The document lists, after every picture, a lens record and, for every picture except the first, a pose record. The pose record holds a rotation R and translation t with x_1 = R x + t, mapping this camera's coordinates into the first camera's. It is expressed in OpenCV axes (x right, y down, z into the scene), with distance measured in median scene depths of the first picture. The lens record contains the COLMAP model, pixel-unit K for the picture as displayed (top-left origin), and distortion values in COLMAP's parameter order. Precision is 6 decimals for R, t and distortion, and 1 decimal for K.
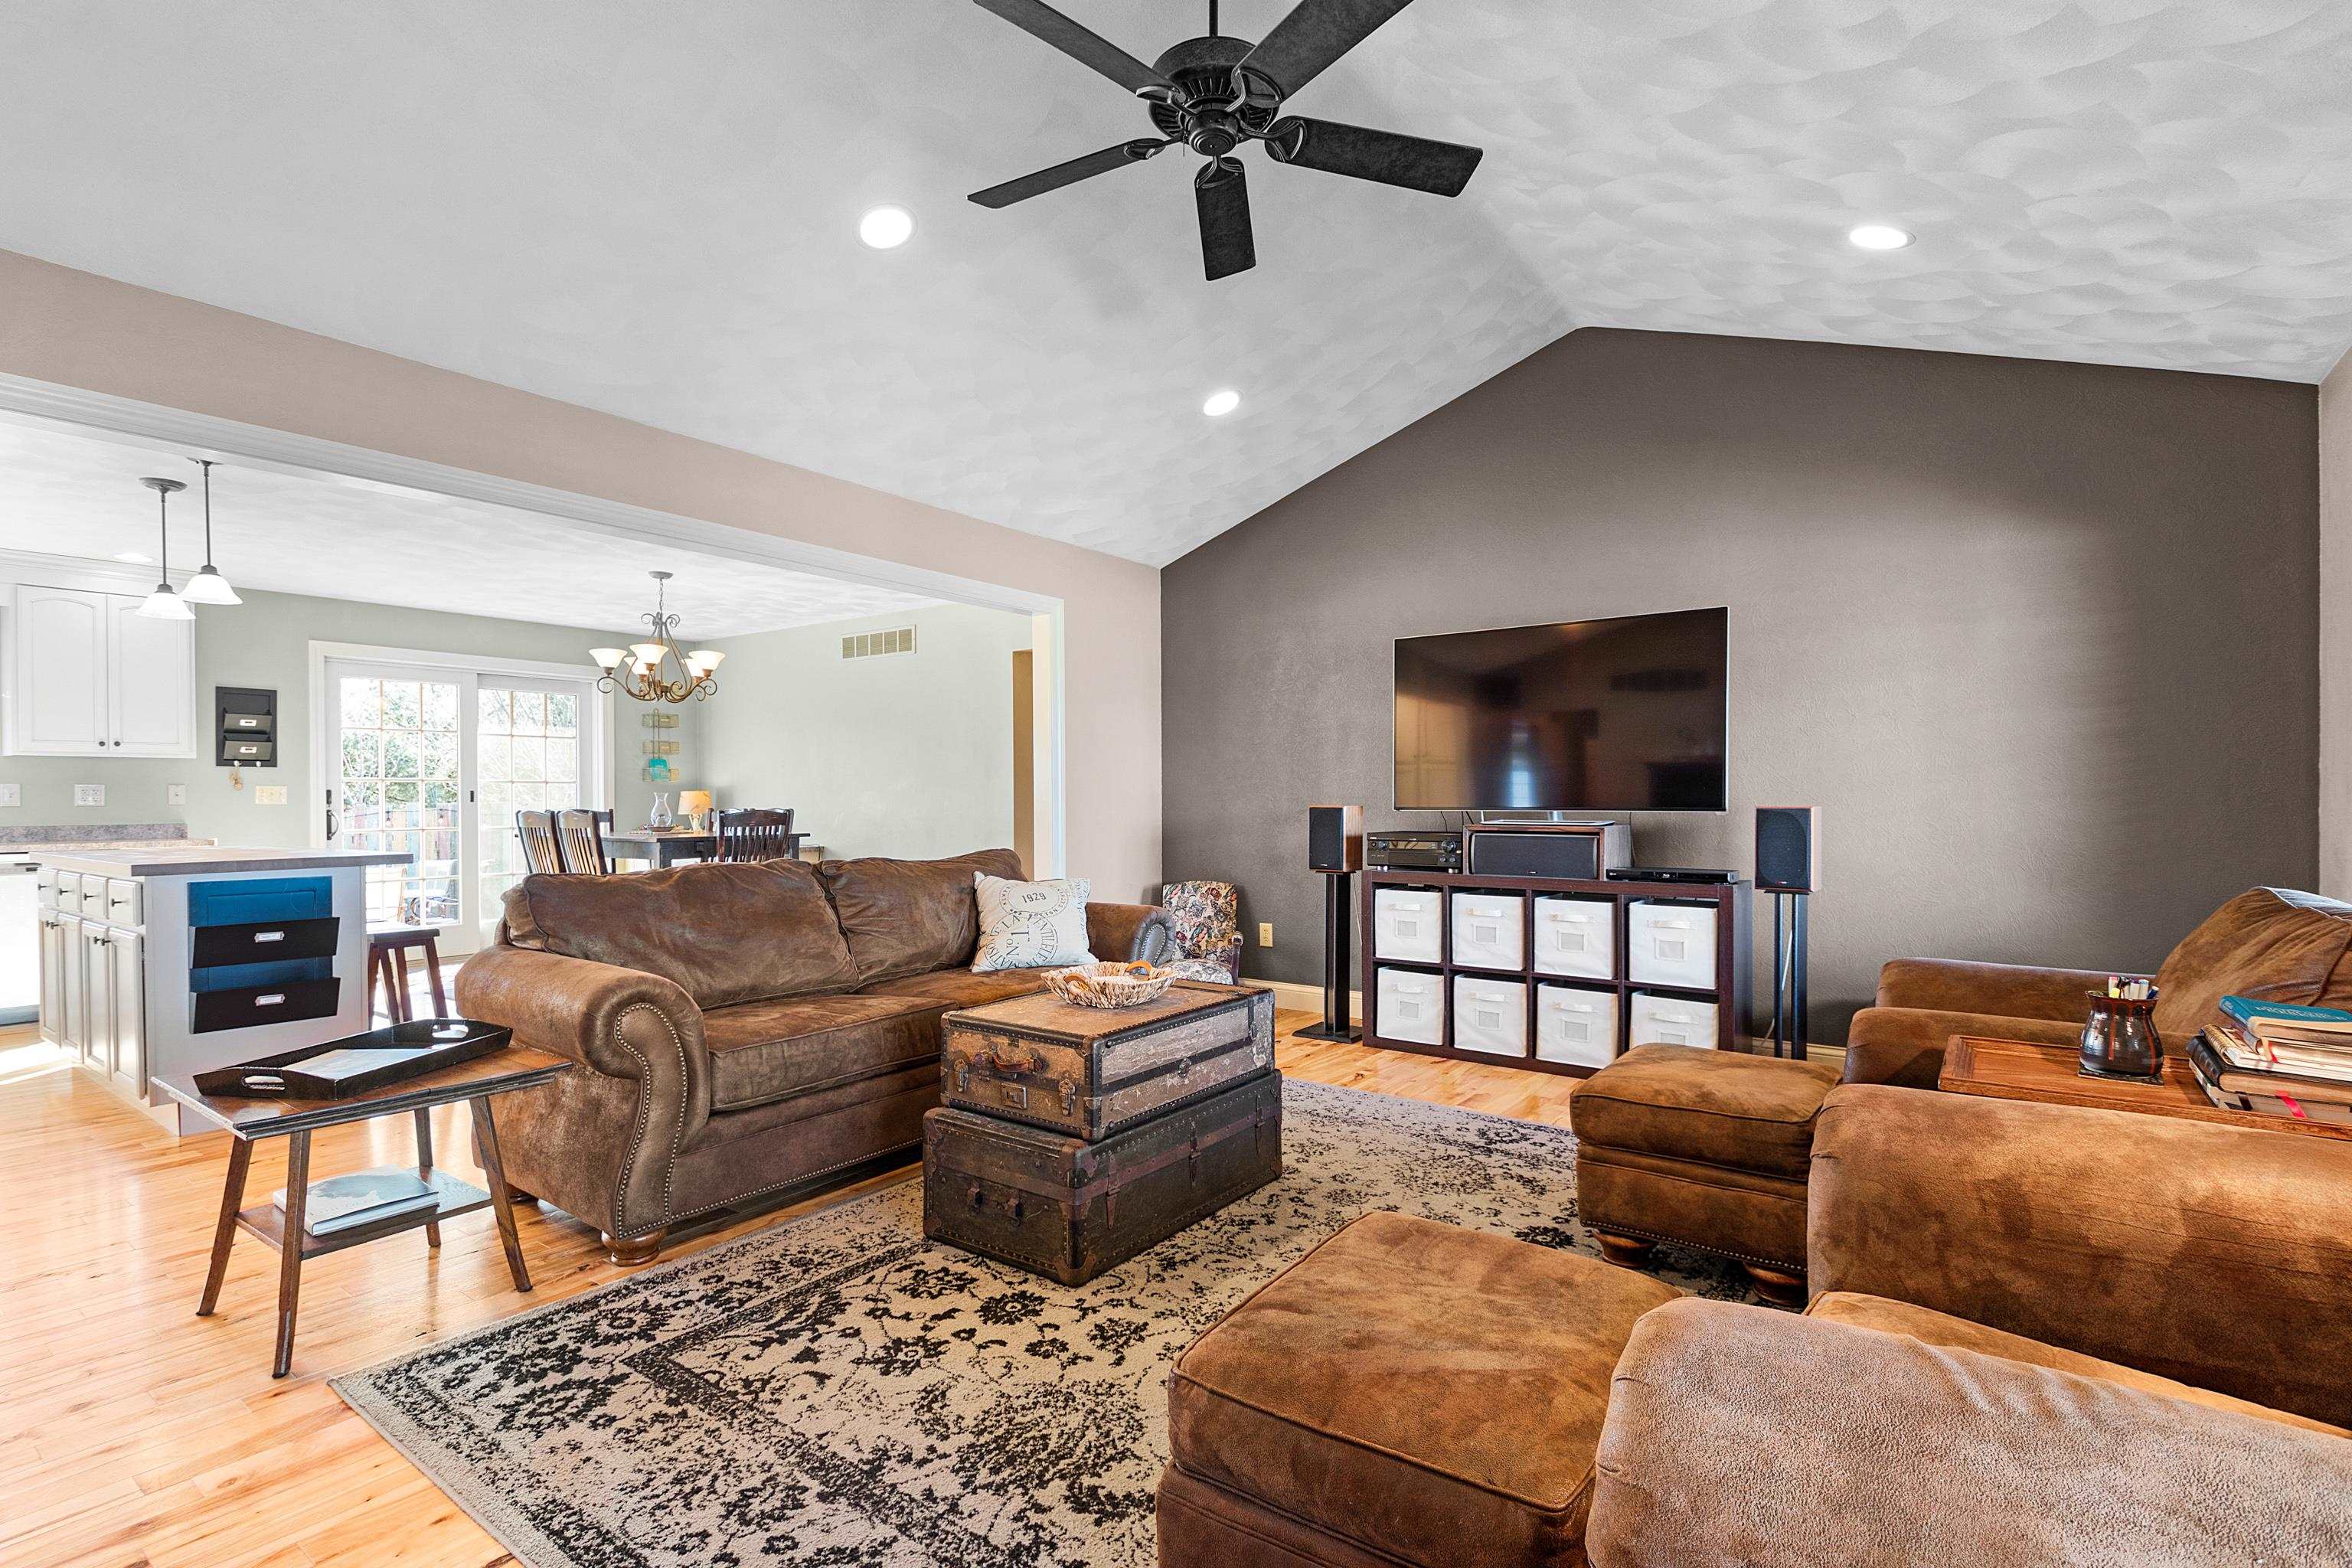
lens RADIAL K [[1105.8, 0, 1166.9], [0, 1105.8, 761.6], [0, 0, 1]] dist [0.027943, -0.020556]
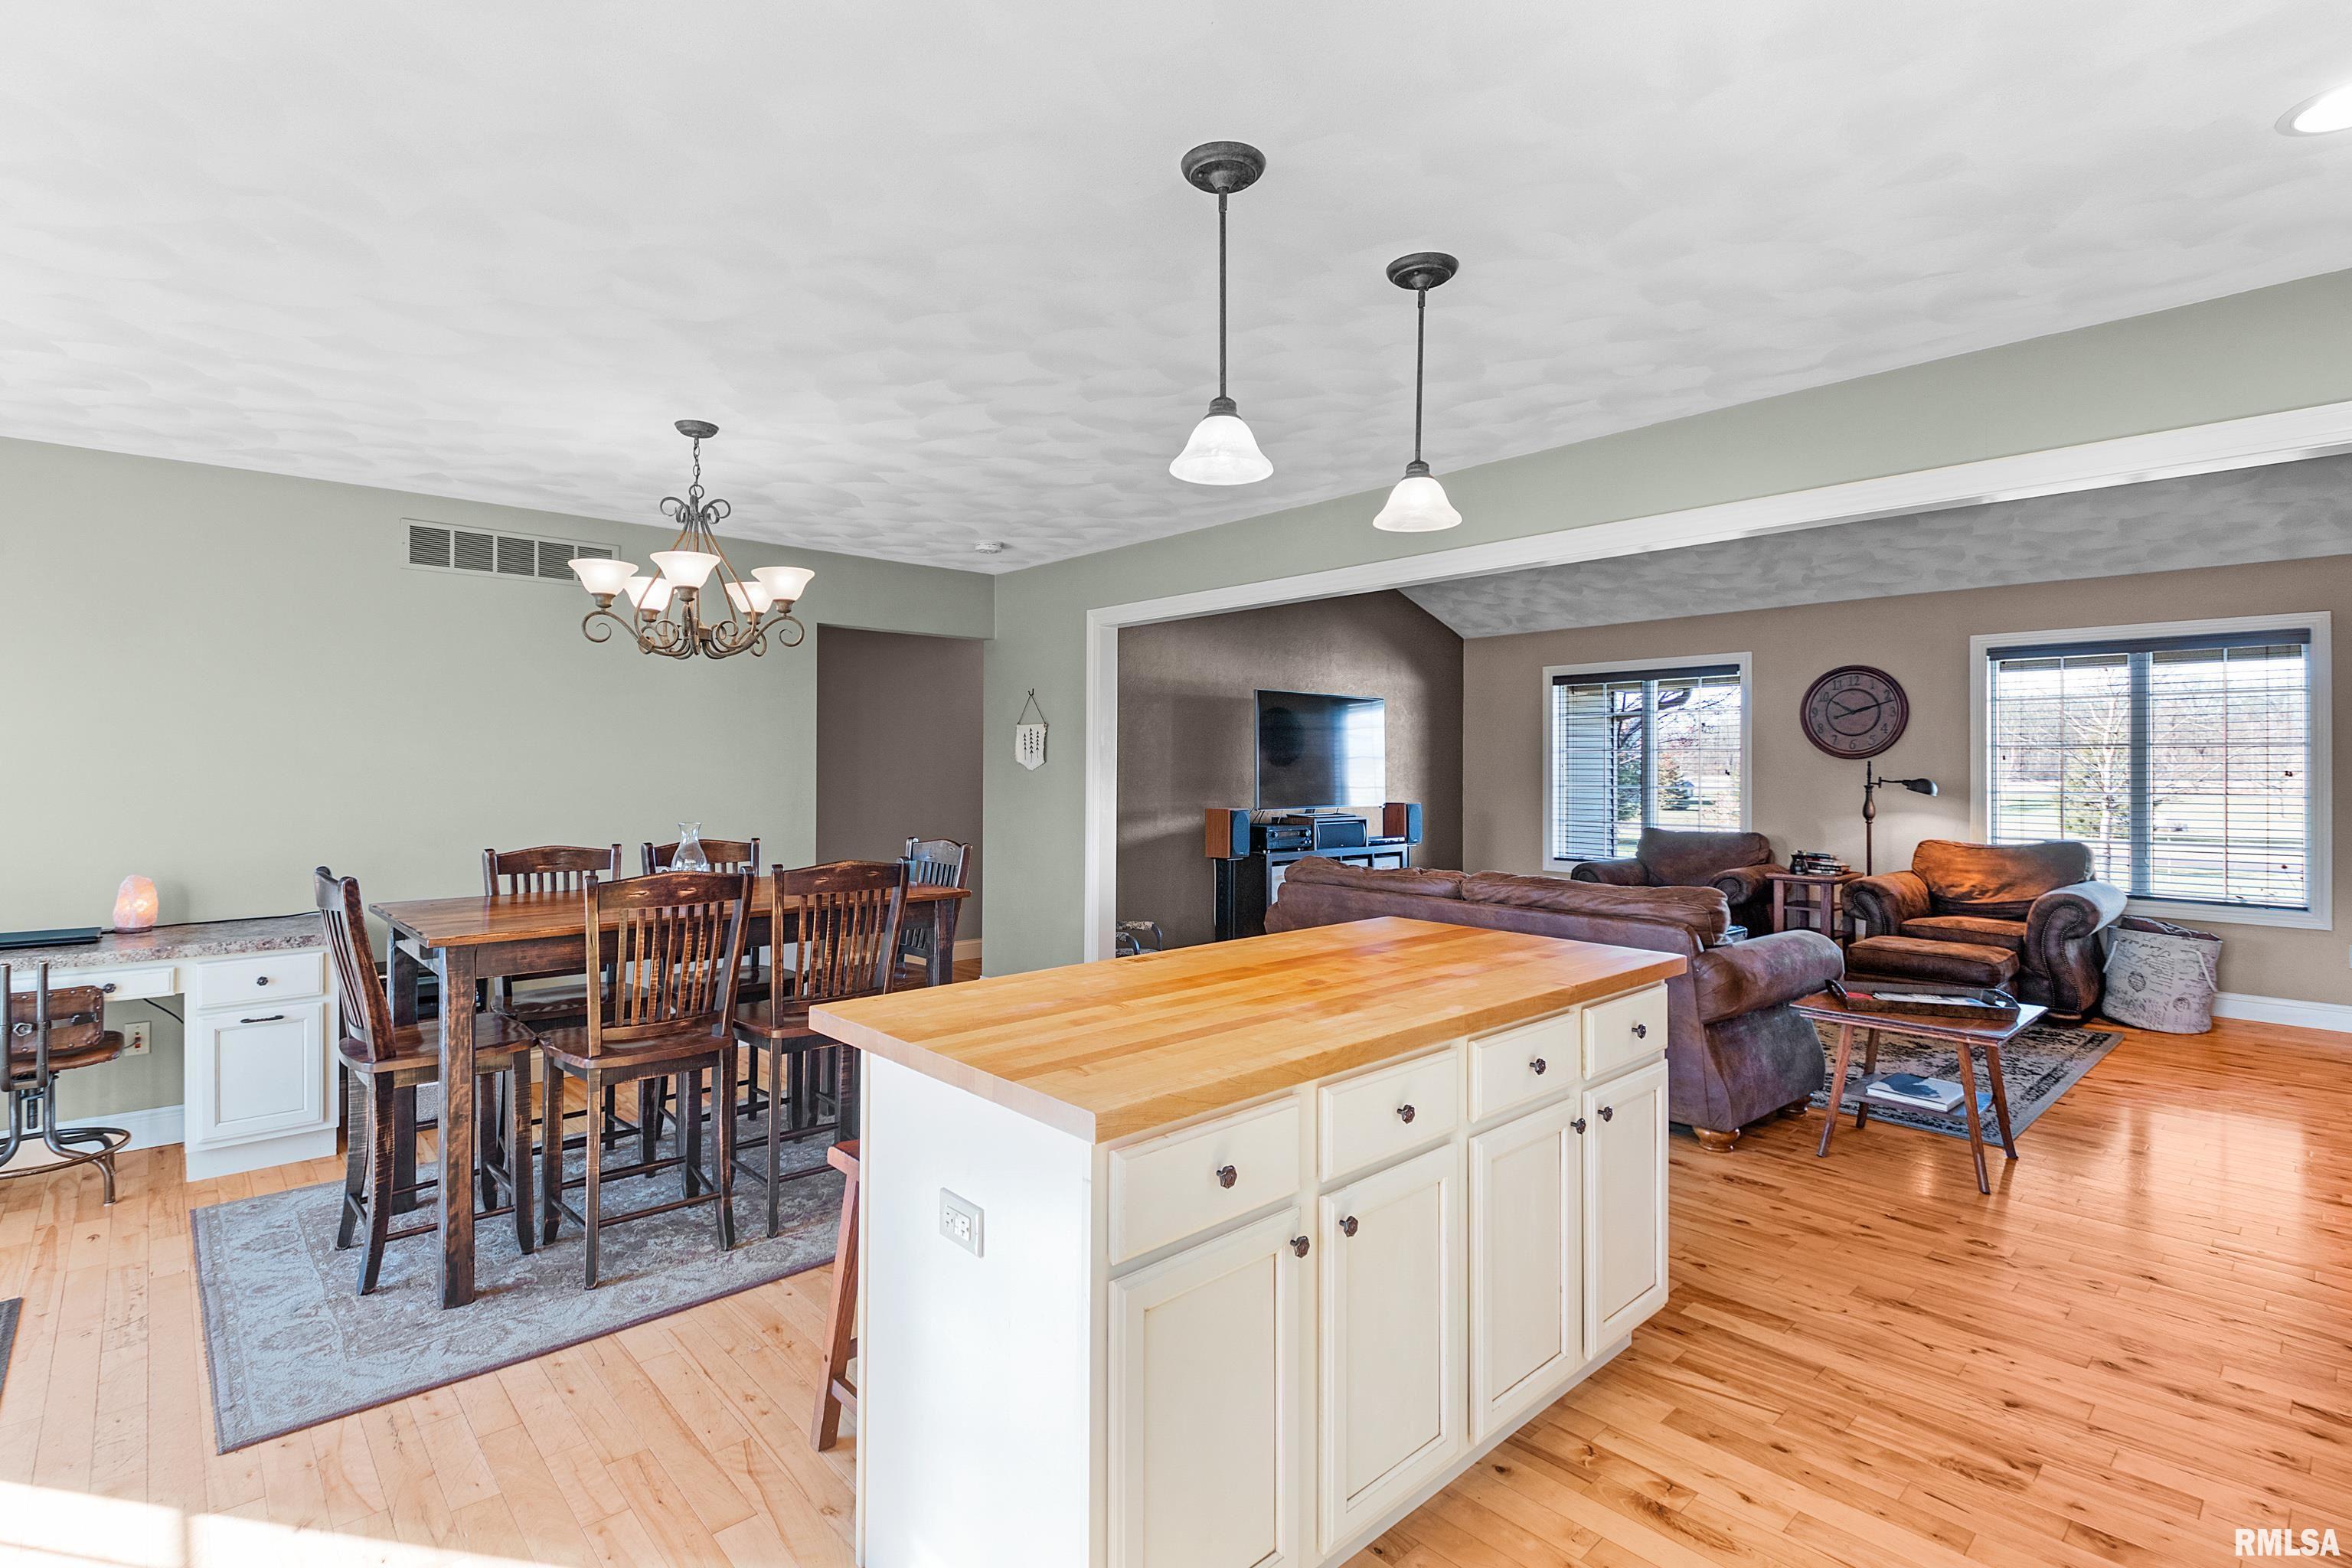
lens RADIAL K [[1105.8, 0, 1166.9], [0, 1105.8, 761.6], [0, 0, 1]] dist [0.027943, -0.020556]
pose [[0.198530, 0.003213, 0.980090, -2.090429], [-0.030272, 0.999538, 0.002855, -0.036331], [-0.979627, -0.030236, 0.198536, 1.473959]]
